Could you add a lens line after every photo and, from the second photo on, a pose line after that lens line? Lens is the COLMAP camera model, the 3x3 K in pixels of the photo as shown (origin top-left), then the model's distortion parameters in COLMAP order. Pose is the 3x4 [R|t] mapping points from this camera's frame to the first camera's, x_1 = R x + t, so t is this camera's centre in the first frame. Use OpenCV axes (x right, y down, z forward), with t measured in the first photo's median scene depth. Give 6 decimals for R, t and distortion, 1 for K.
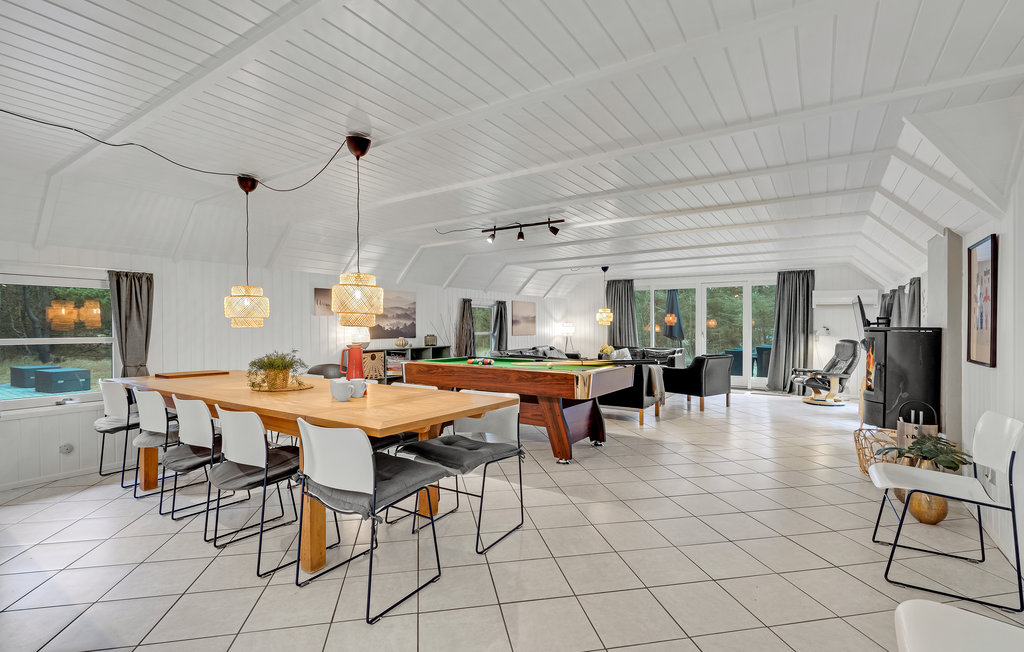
lens RADIAL K [[469.3, 0, 508.0], [0, 469.3, 324.2], [0, 0, 1]] dist [-0.005017, 0.000022]
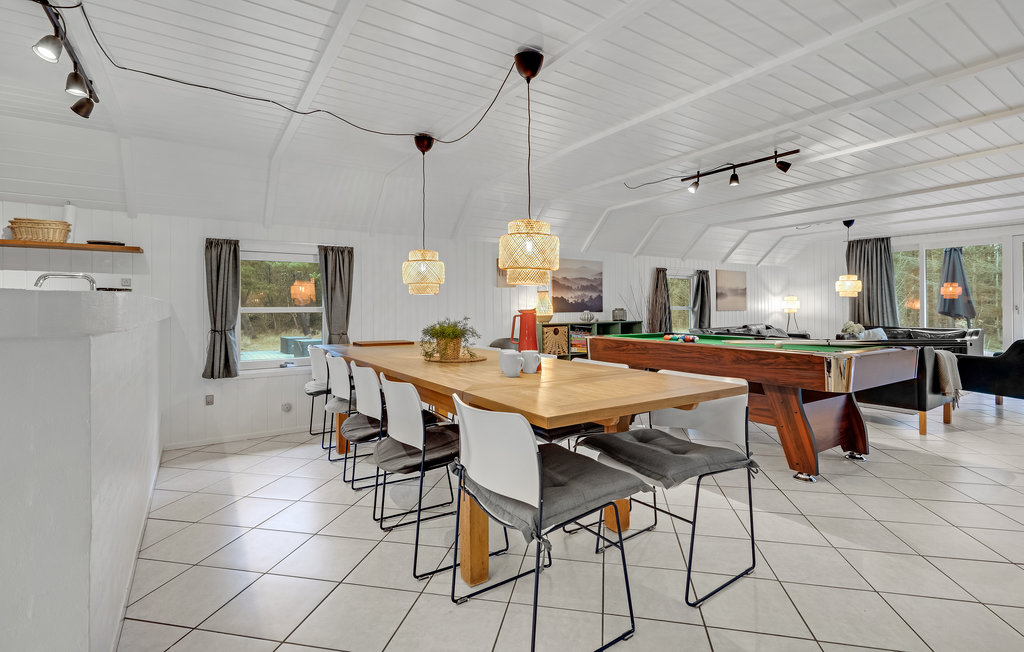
lens RADIAL K [[481.3, 0, 514.0], [0, 481.3, 301.7], [0, 0, 1]] dist [-0.002899, 0.000448]
pose [[0.929267, -0.004745, -0.369377, -0.023544], [0.003164, 0.999983, -0.004887, 0.024462], [0.369394, 0.003373, 0.929267, 0.142557]]
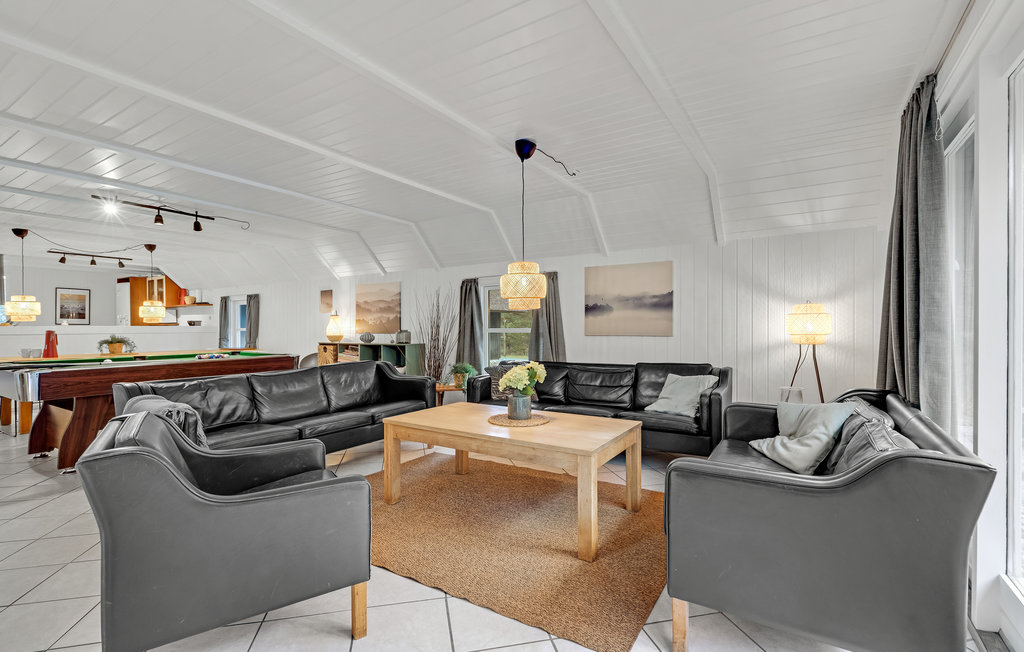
lens RADIAL K [[469.3, 0, 508.0], [0, 469.3, 324.2], [0, 0, 1]] dist [-0.005017, 0.000022]
pose [[0.018727, -0.007079, -0.999800, 1.230917], [0.004590, 0.999965, -0.006994, 0.033648], [0.999814, -0.004459, 0.018759, 2.162348]]
